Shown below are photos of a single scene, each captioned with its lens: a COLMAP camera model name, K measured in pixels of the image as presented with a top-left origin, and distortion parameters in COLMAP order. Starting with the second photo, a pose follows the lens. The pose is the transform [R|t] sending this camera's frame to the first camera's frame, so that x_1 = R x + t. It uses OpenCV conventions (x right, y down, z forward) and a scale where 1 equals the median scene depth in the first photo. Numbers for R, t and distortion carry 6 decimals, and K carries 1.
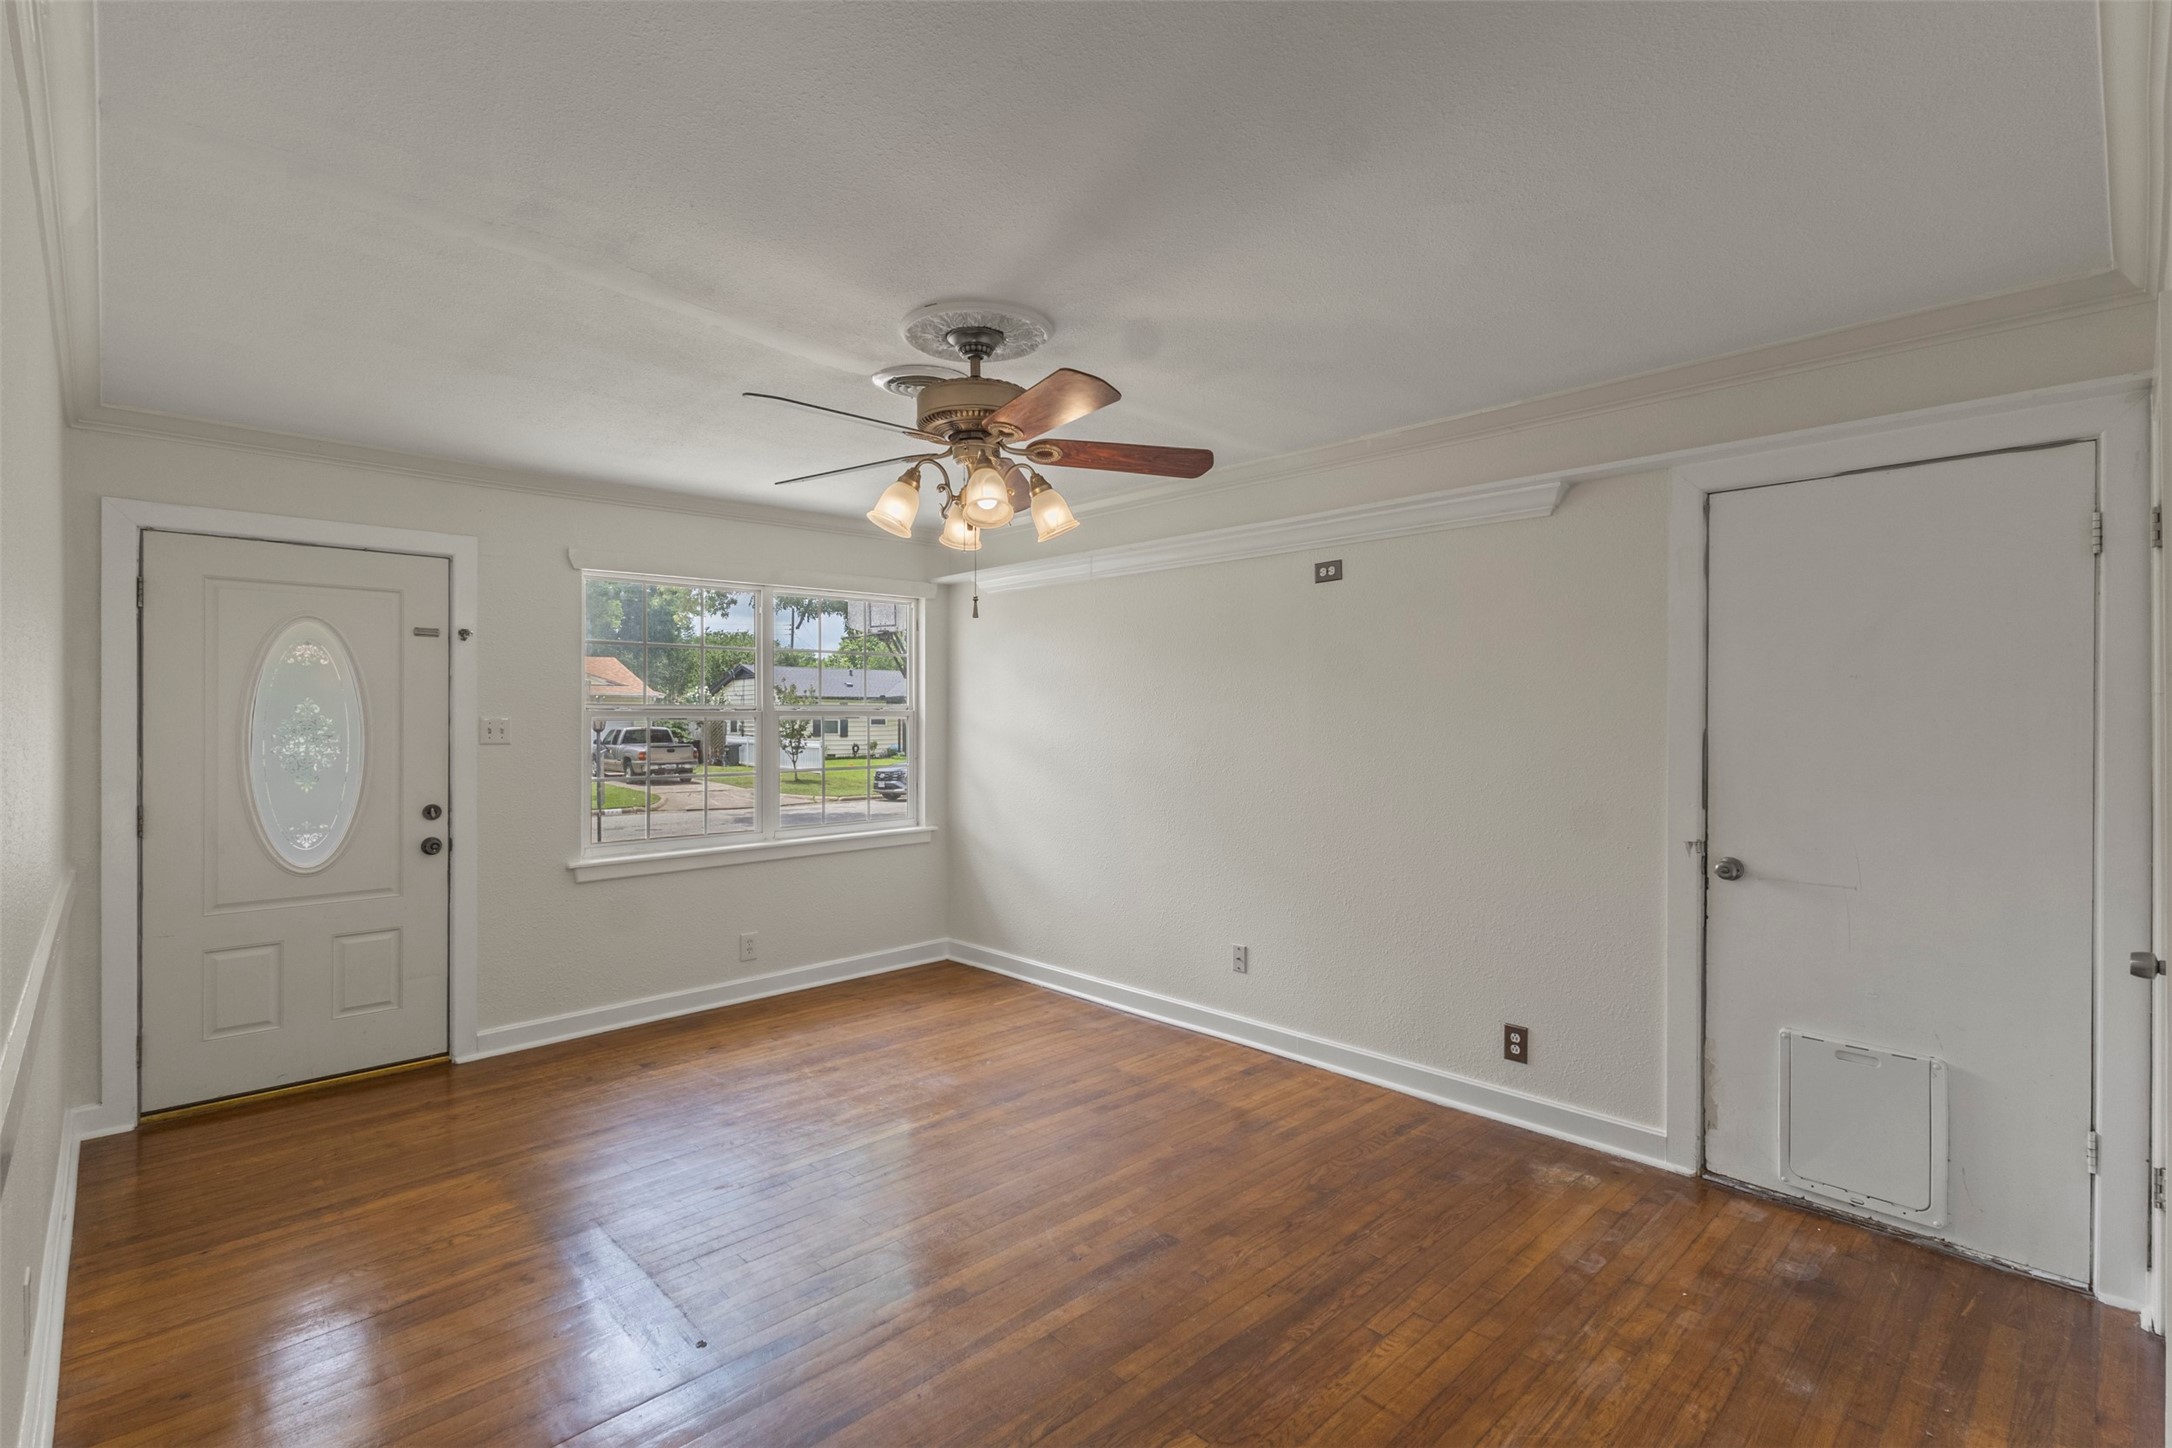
lens RADIAL K [[1001.2, 0, 1085.6], [0, 1001.2, 719.4], [0, 0, 1]] dist [-0.002002, 0.002608]
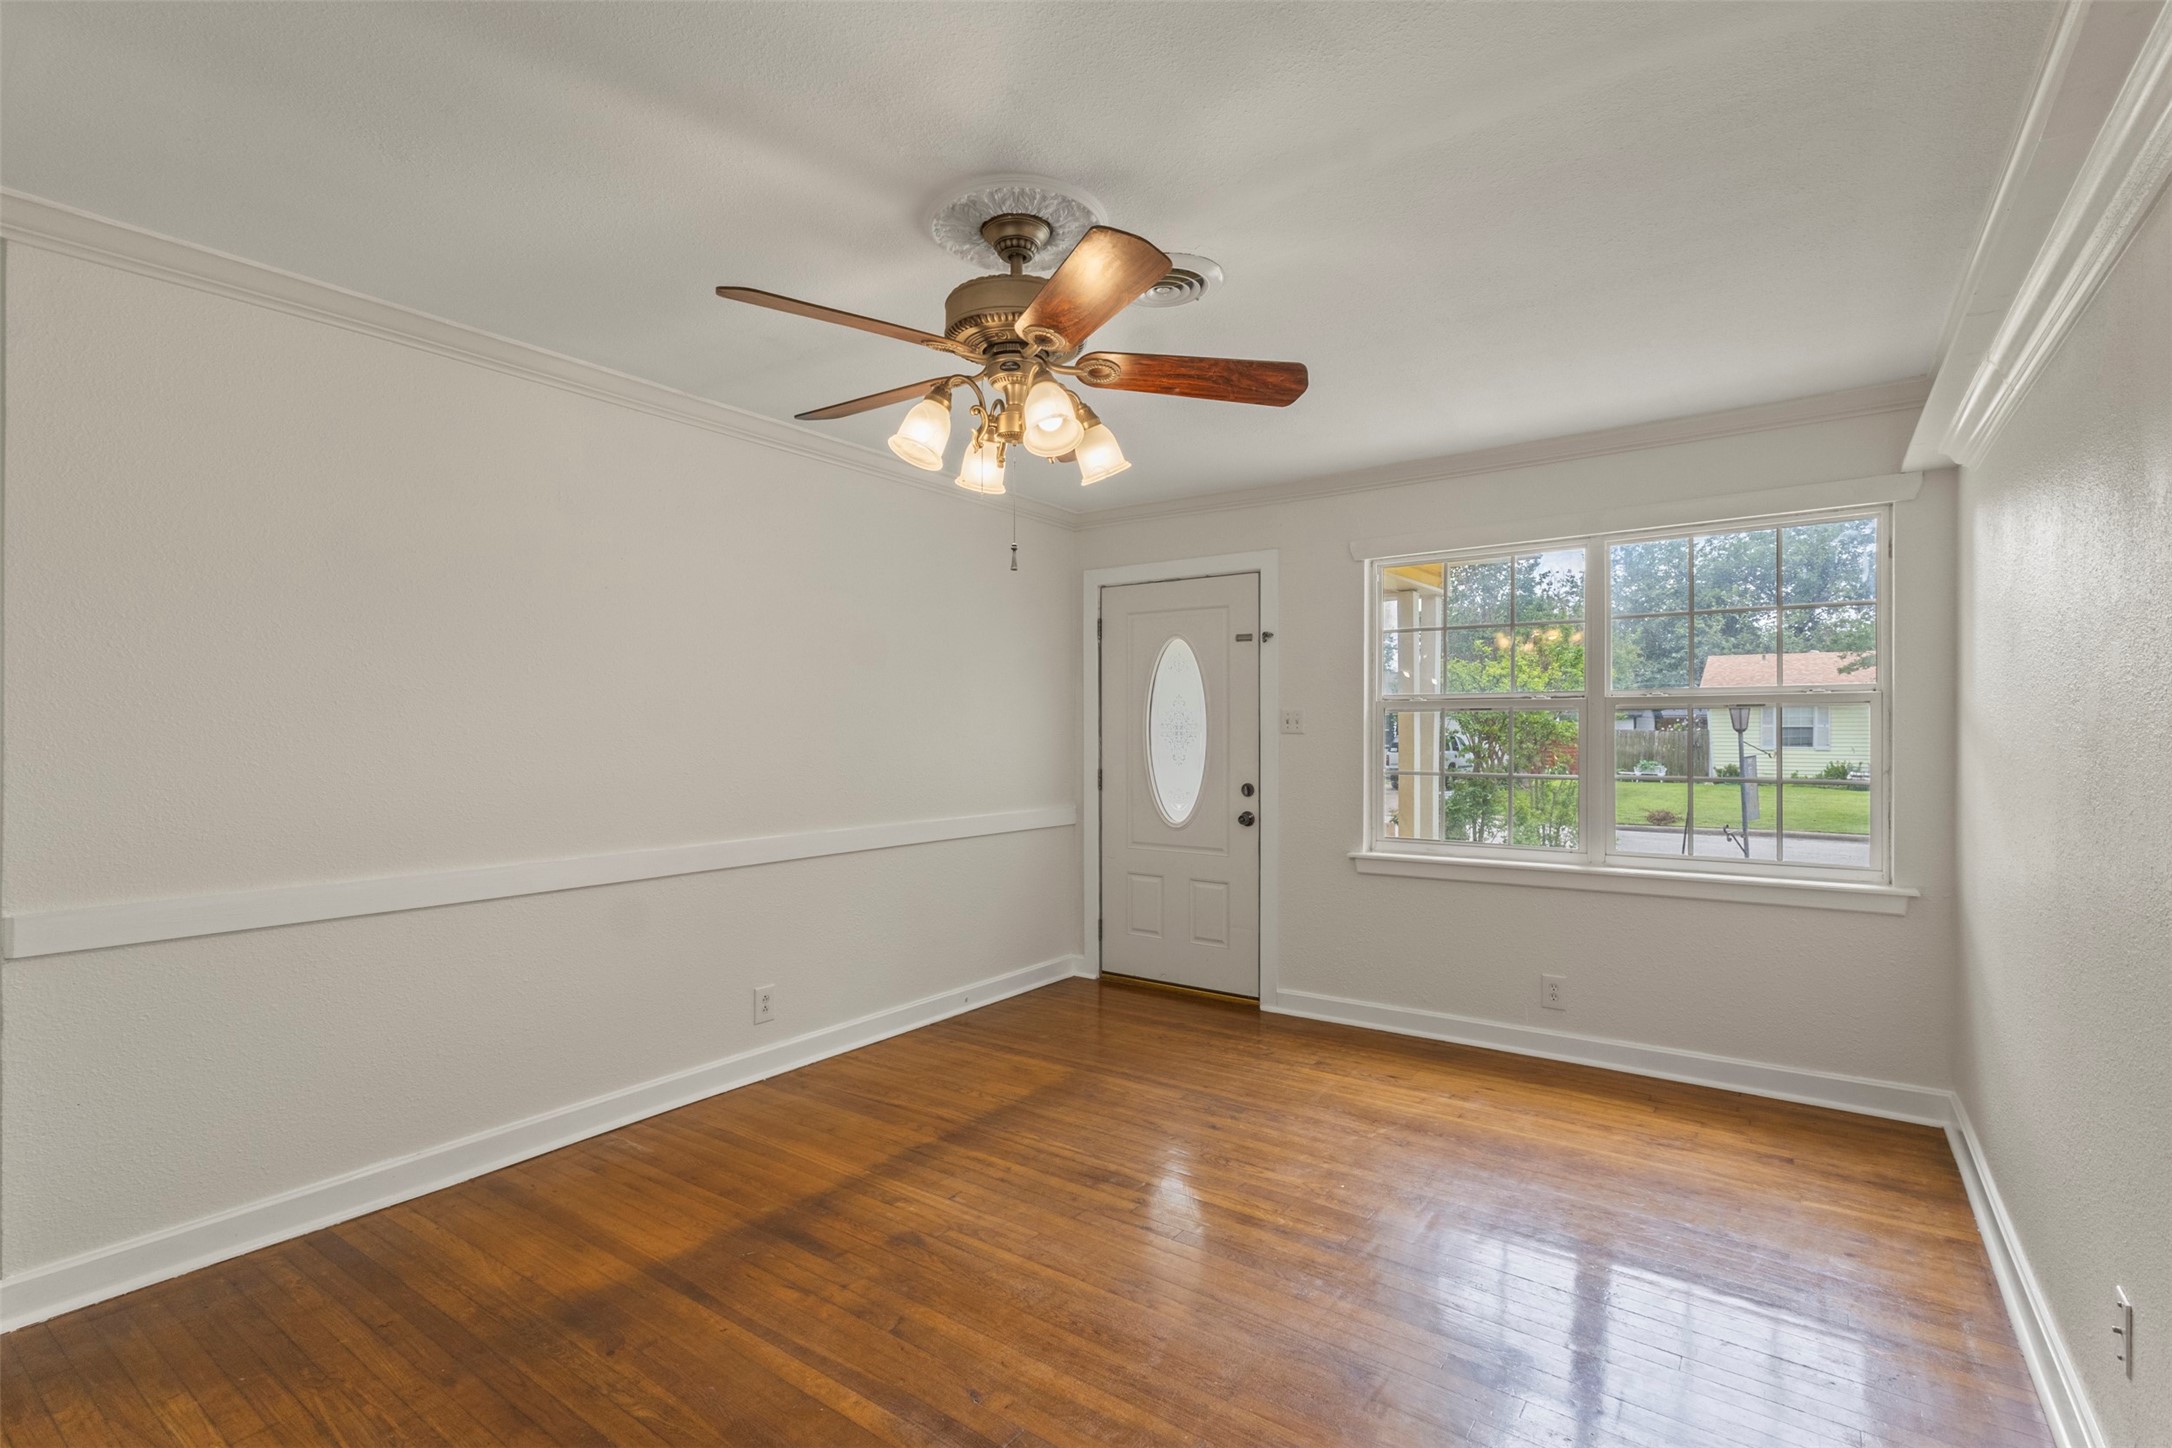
lens RADIAL K [[1004.0, 0, 1086.0], [0, 1004.0, 724.0], [0, 0, 1]] dist [-0.004414, -0.000092]
pose [[0.182977, -0.002606, -0.983114, 0.469746], [-0.003003, 0.999990, -0.003210, 0.019075], [0.983113, 0.003540, 0.182968, 0.587238]]
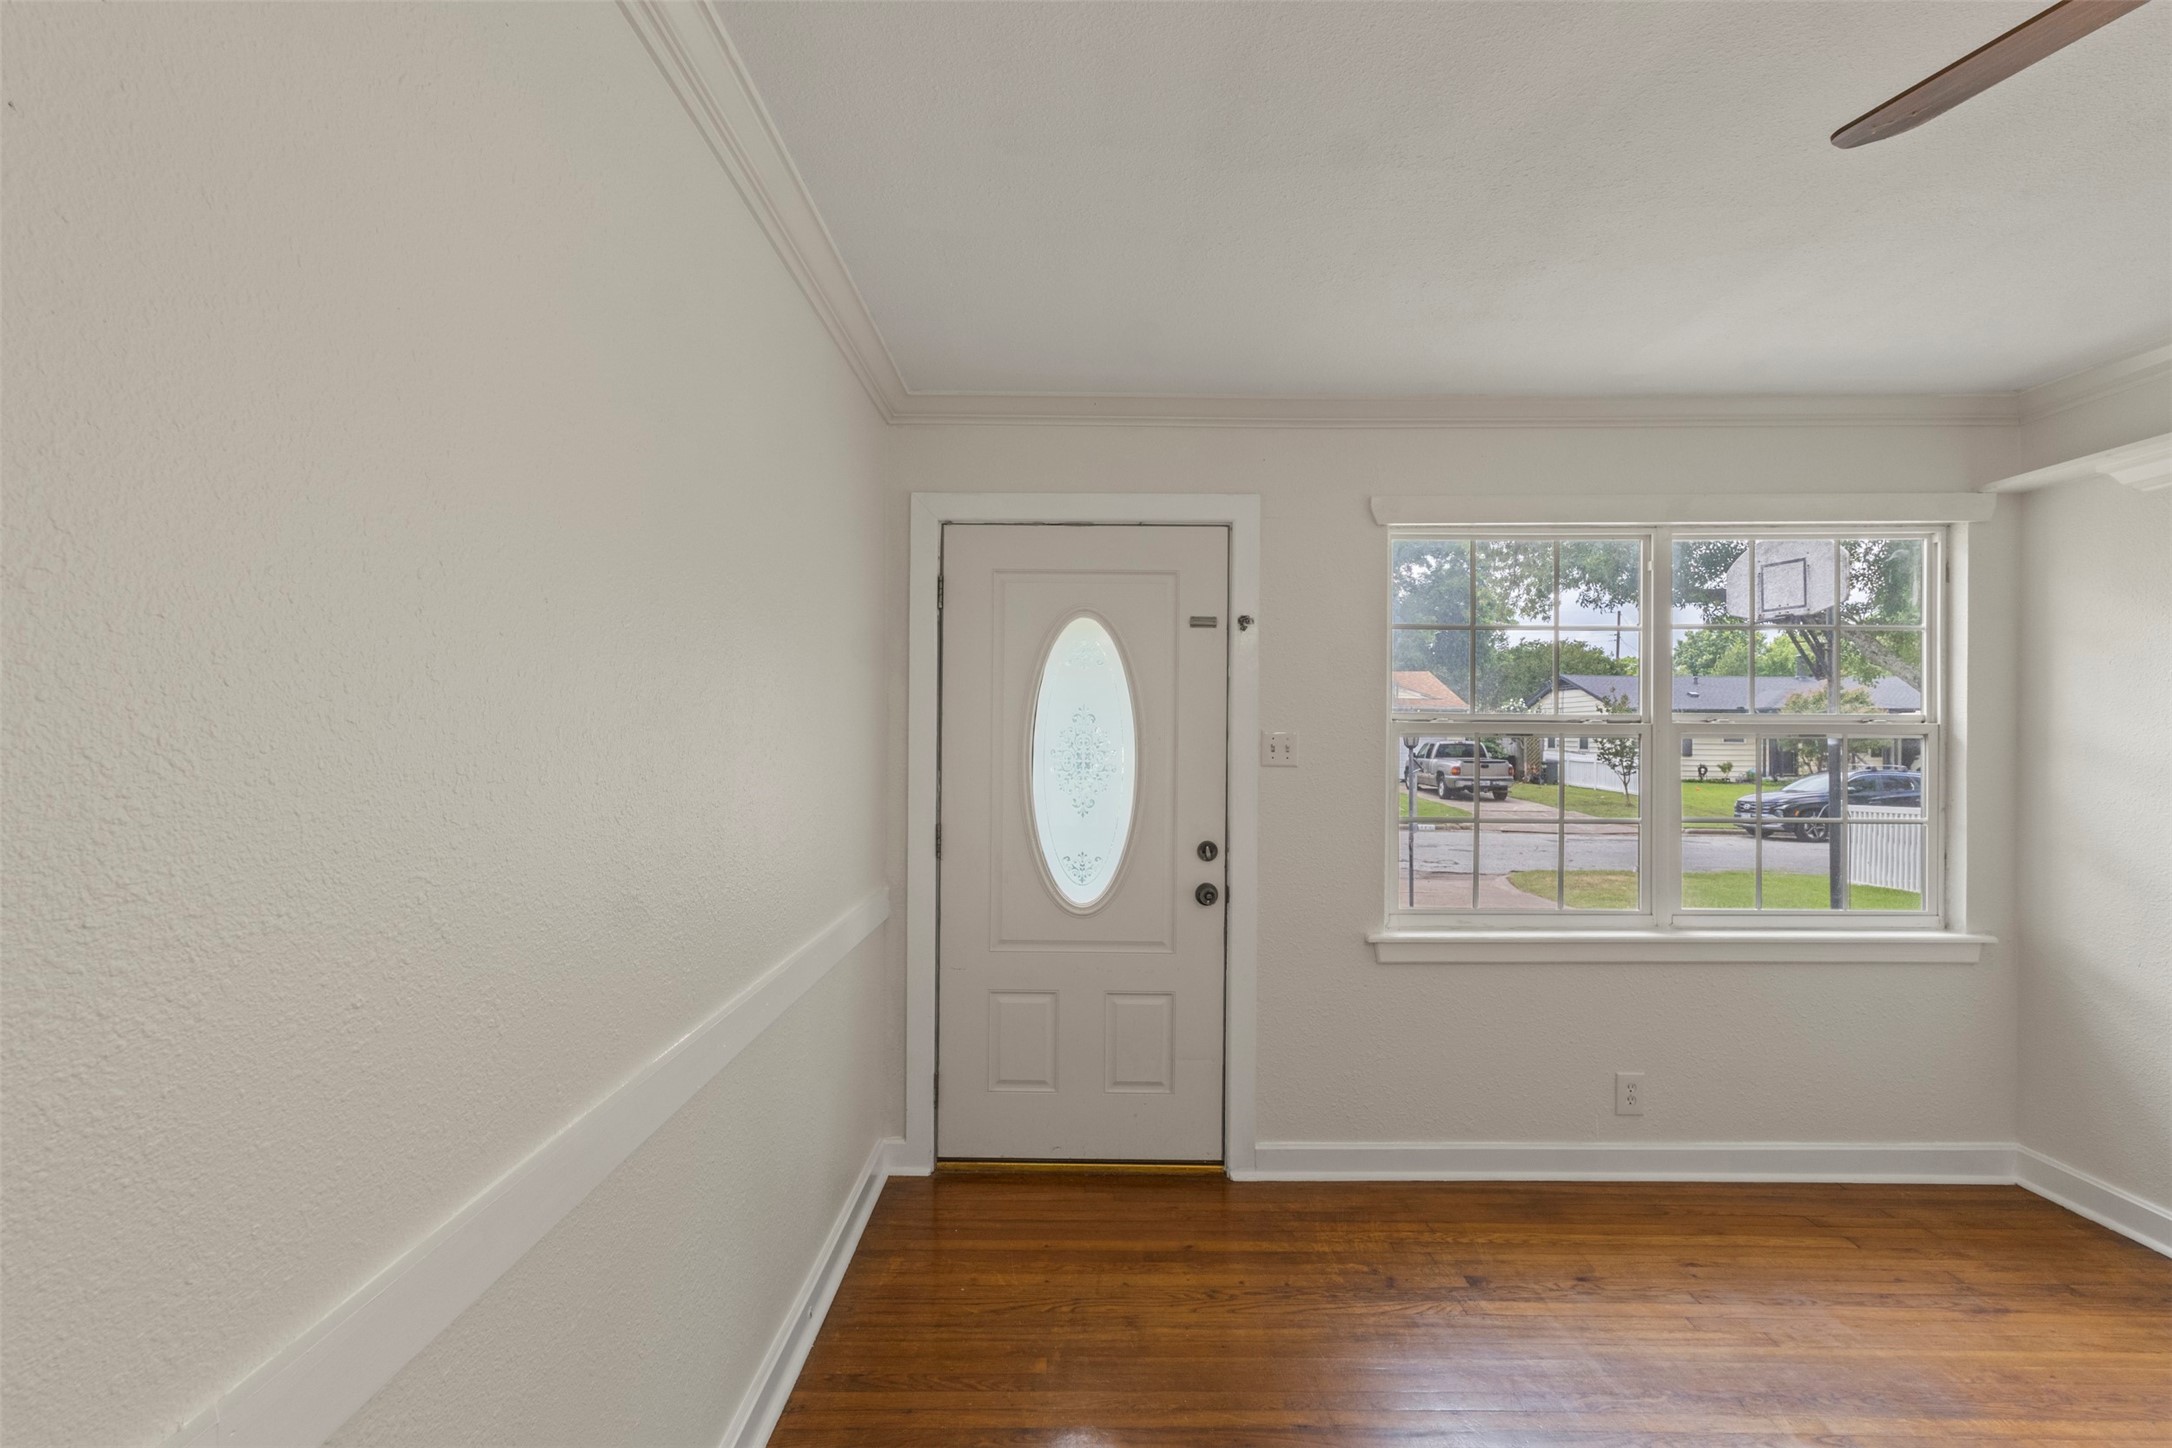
lens RADIAL K [[1001.2, 0, 1085.6], [0, 1001.2, 719.4], [0, 0, 1]] dist [-0.002002, 0.002608]
pose [[0.718142, 0.000250, -0.695896, -0.172479], [-0.009949, 0.999901, -0.009908, -0.001758], [0.695825, 0.014039, 0.718074, 0.362497]]
